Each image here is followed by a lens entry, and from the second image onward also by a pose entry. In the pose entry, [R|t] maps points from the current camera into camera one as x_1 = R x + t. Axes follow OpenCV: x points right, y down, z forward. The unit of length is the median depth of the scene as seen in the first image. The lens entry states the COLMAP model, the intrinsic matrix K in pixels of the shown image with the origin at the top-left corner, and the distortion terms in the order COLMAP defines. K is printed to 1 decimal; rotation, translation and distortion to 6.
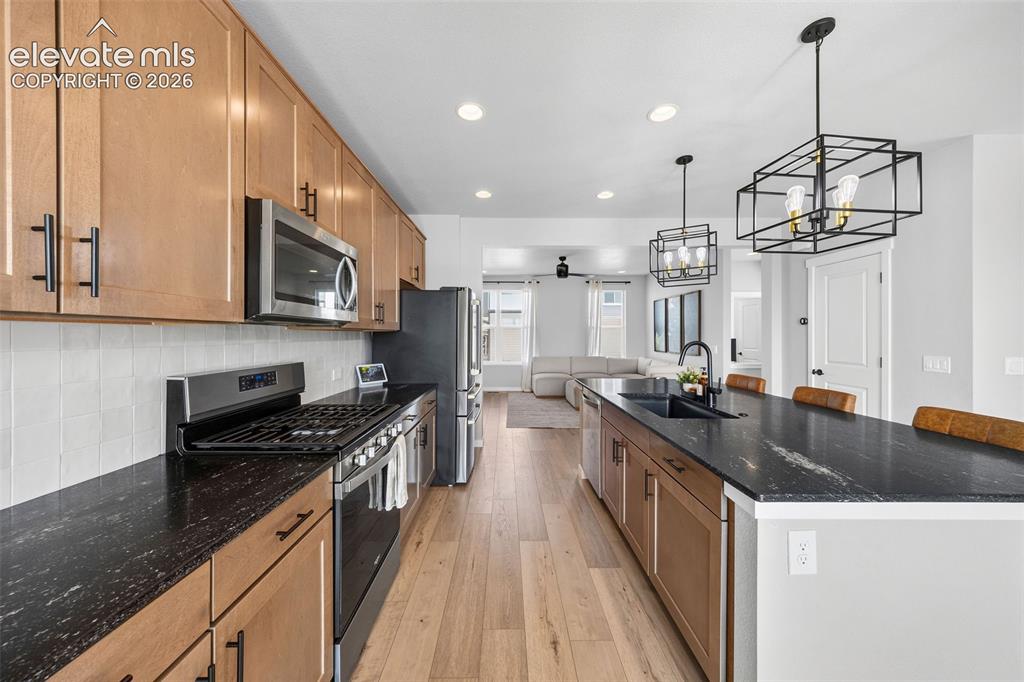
lens RADIAL K [[453.6, 0, 510.2], [0, 453.6, 336.3], [0, 0, 1]] dist [-0.000138, -0.000210]
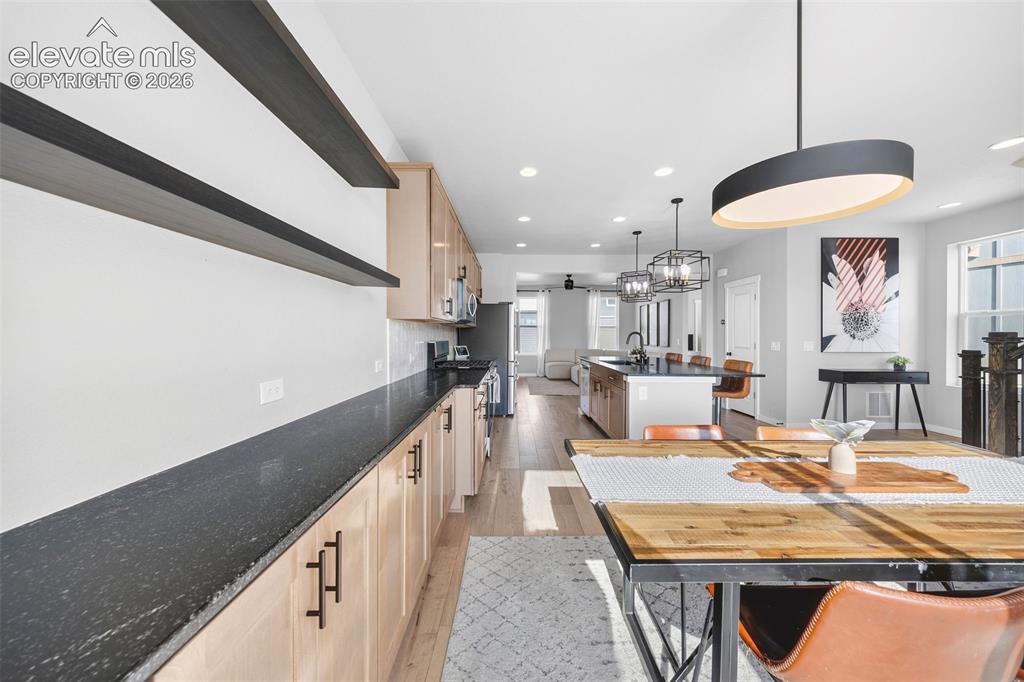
lens RADIAL K [[453.6, 0, 510.2], [0, 453.6, 336.3], [0, 0, 1]] dist [-0.000138, -0.000210]
pose [[0.999911, 0.002594, -0.013084, -0.069119], [-0.002586, 0.999996, 0.000639, 0.017199], [0.013085, -0.000605, 0.999914, -0.584671]]
